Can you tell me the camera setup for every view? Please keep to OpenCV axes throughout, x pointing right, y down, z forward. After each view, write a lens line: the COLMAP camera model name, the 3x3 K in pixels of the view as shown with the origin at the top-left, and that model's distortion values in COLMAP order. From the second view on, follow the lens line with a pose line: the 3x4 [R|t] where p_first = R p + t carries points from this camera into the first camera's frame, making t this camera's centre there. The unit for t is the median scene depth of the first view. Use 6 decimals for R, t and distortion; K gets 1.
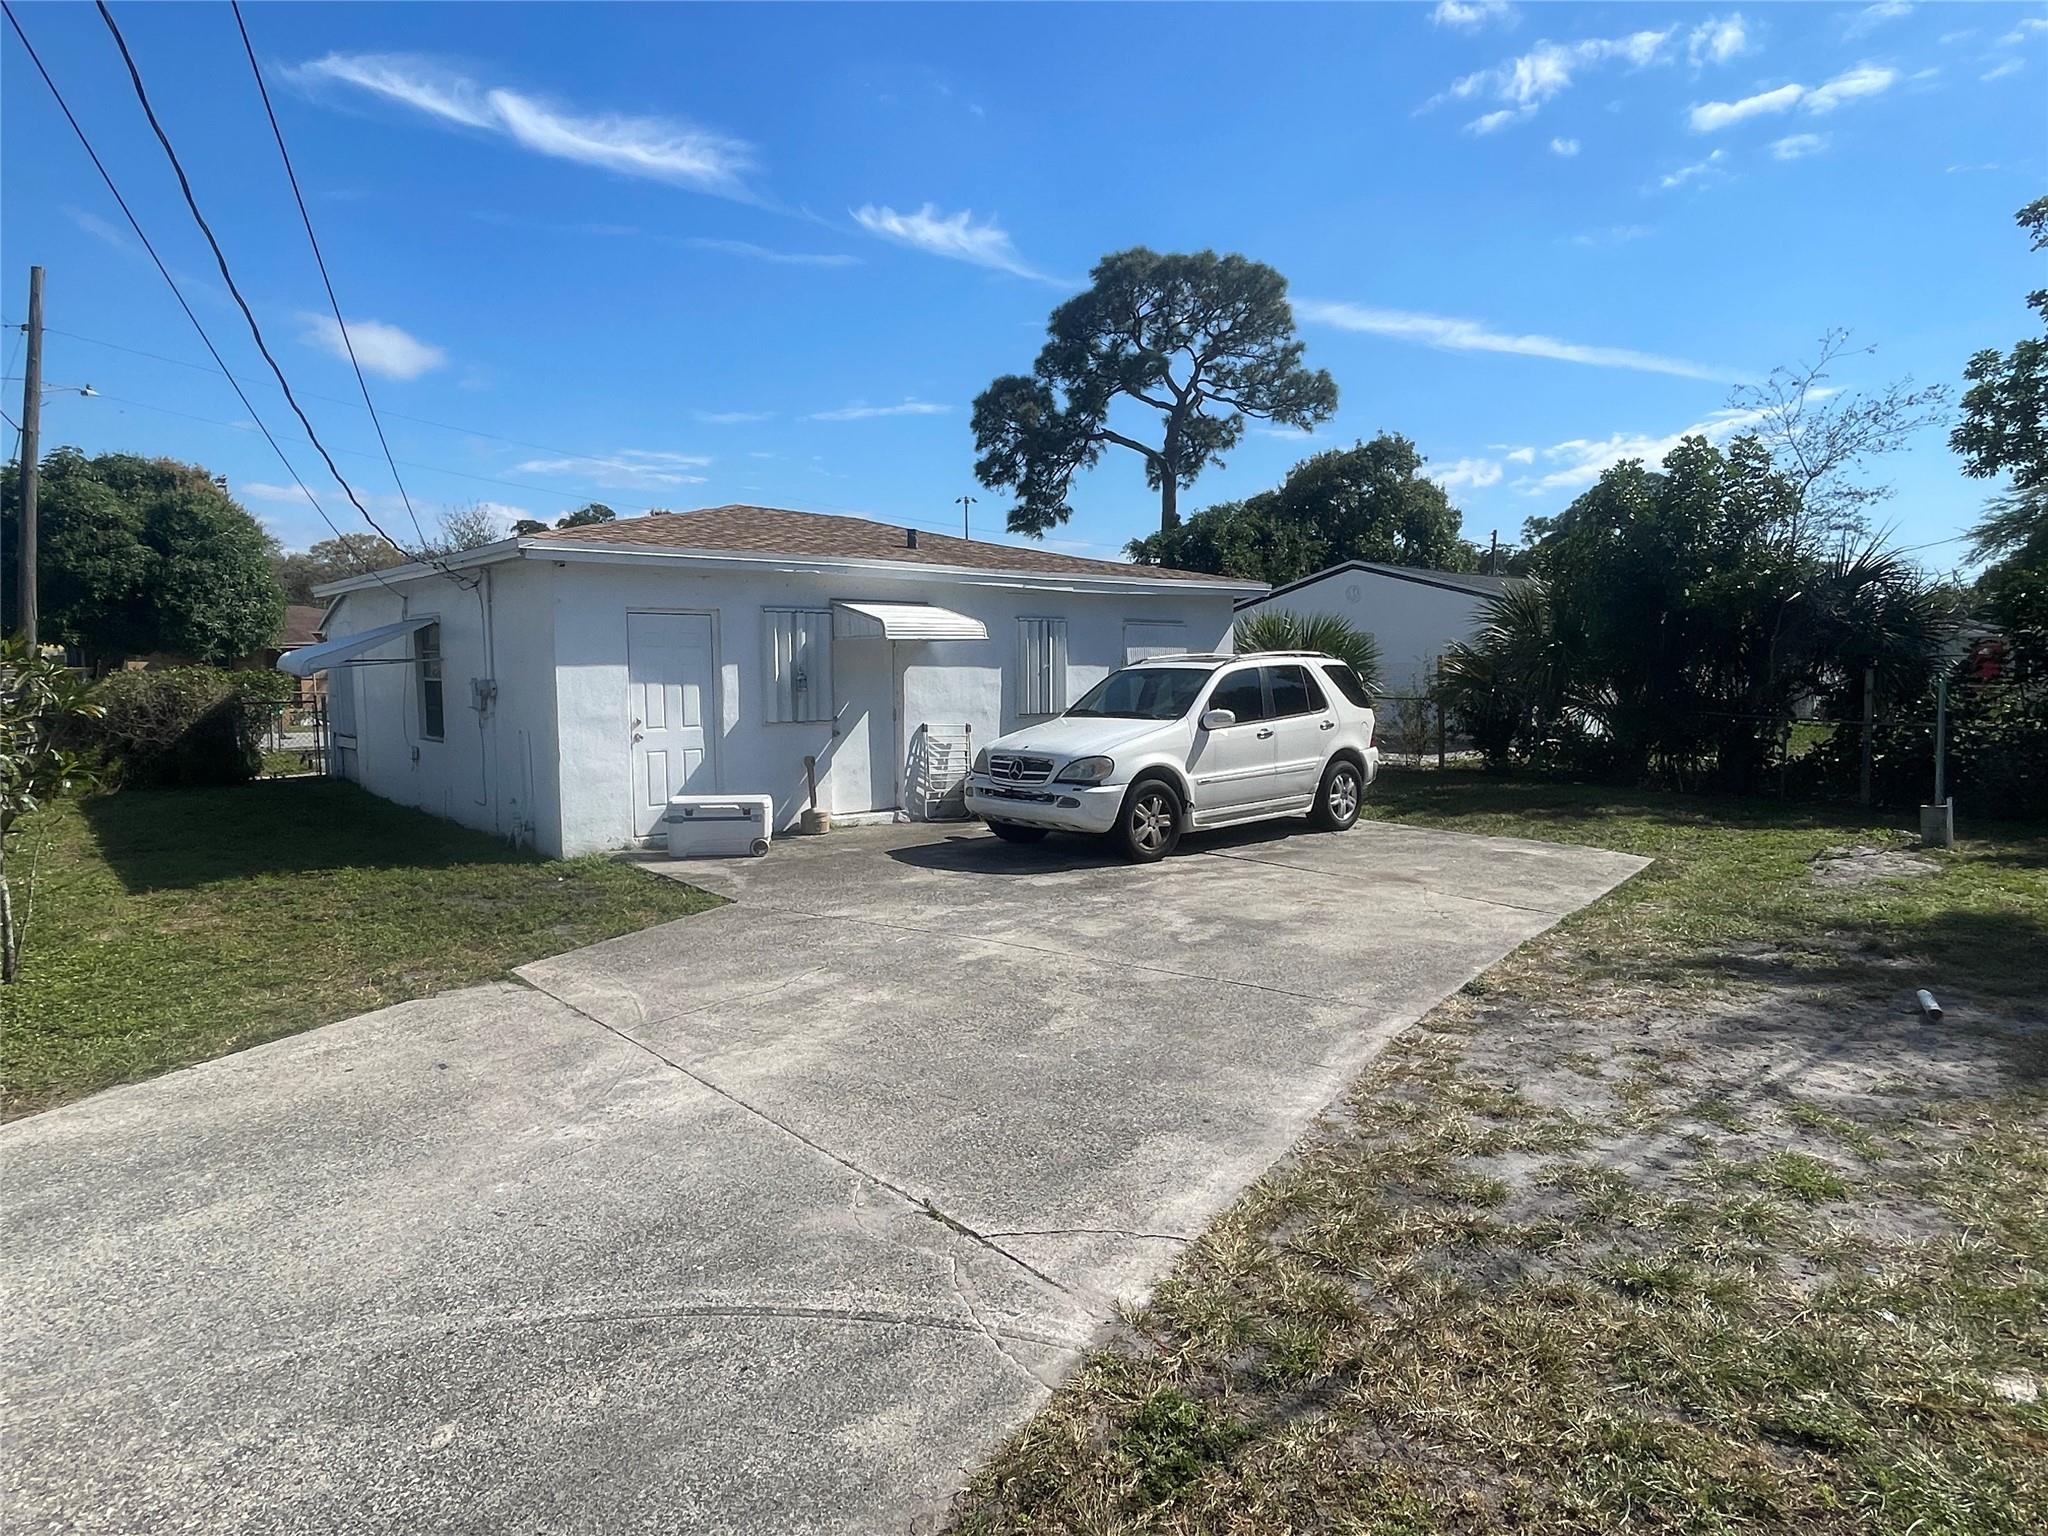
lens RADIAL K [[1144.4, 0, 1024.0], [0, 1144.4, 768.0], [0, 0, 1]] dist [0.012841, -0.003085]
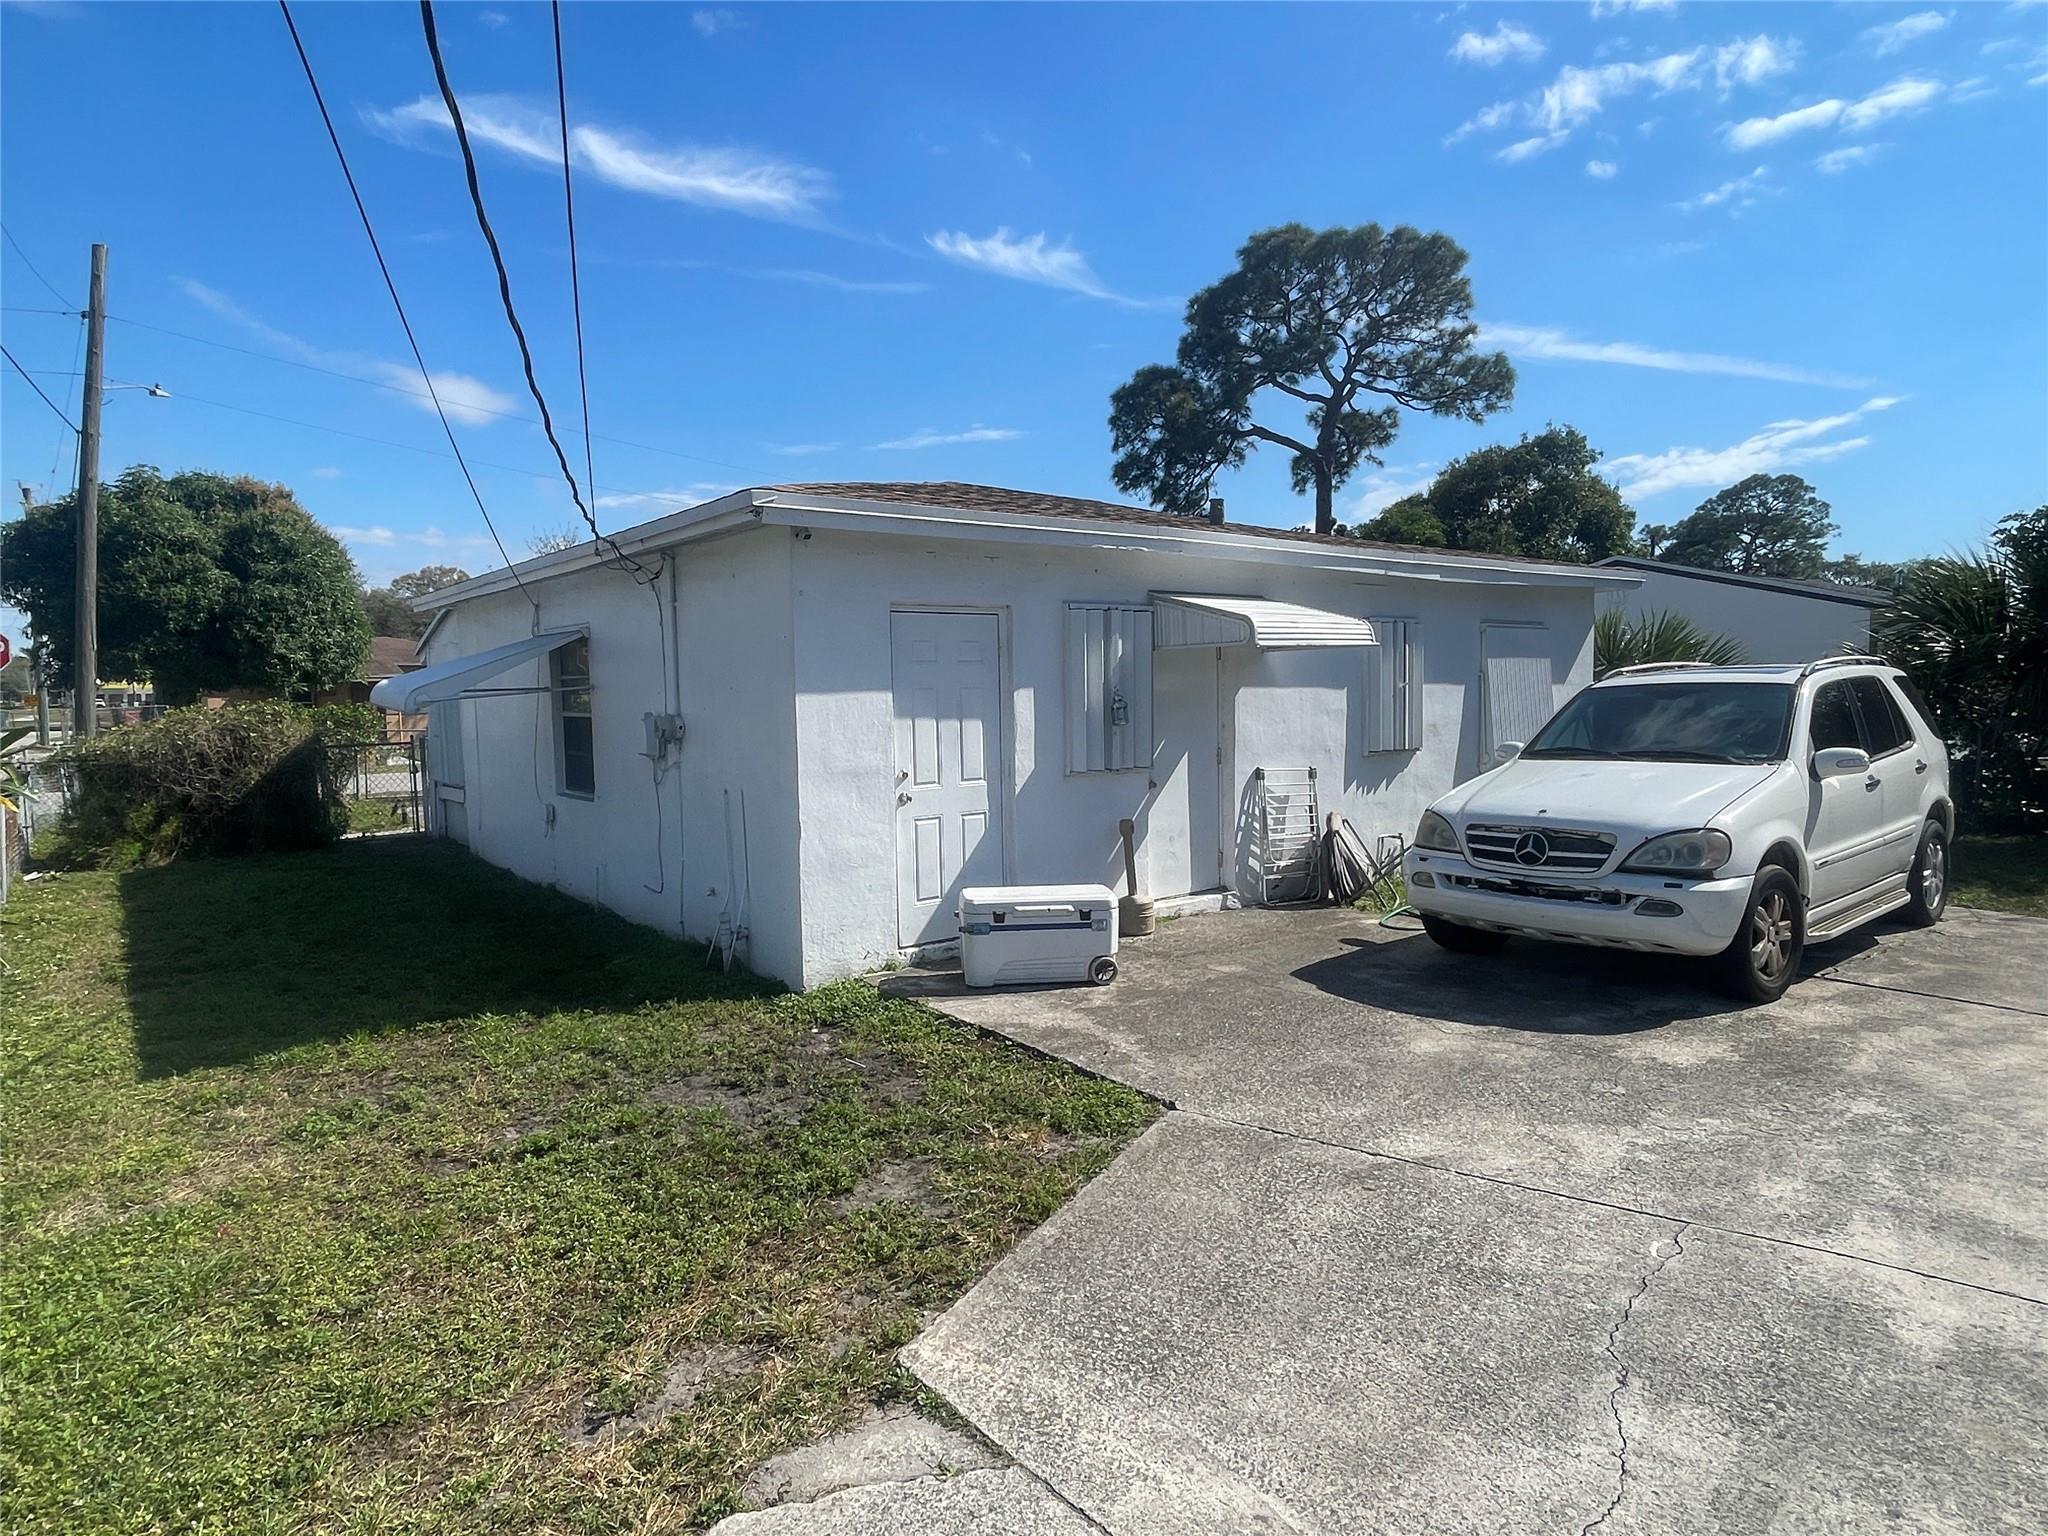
lens RADIAL K [[1124.3, 0, 1024.0], [0, 1124.3, 768.0], [0, 0, 1]] dist [0.001459, 0.001339]
pose [[0.999081, -0.011128, -0.041393, -0.091988], [0.010301, 0.999744, -0.020127, -0.011819], [0.041606, 0.019682, 0.998940, 0.135844]]
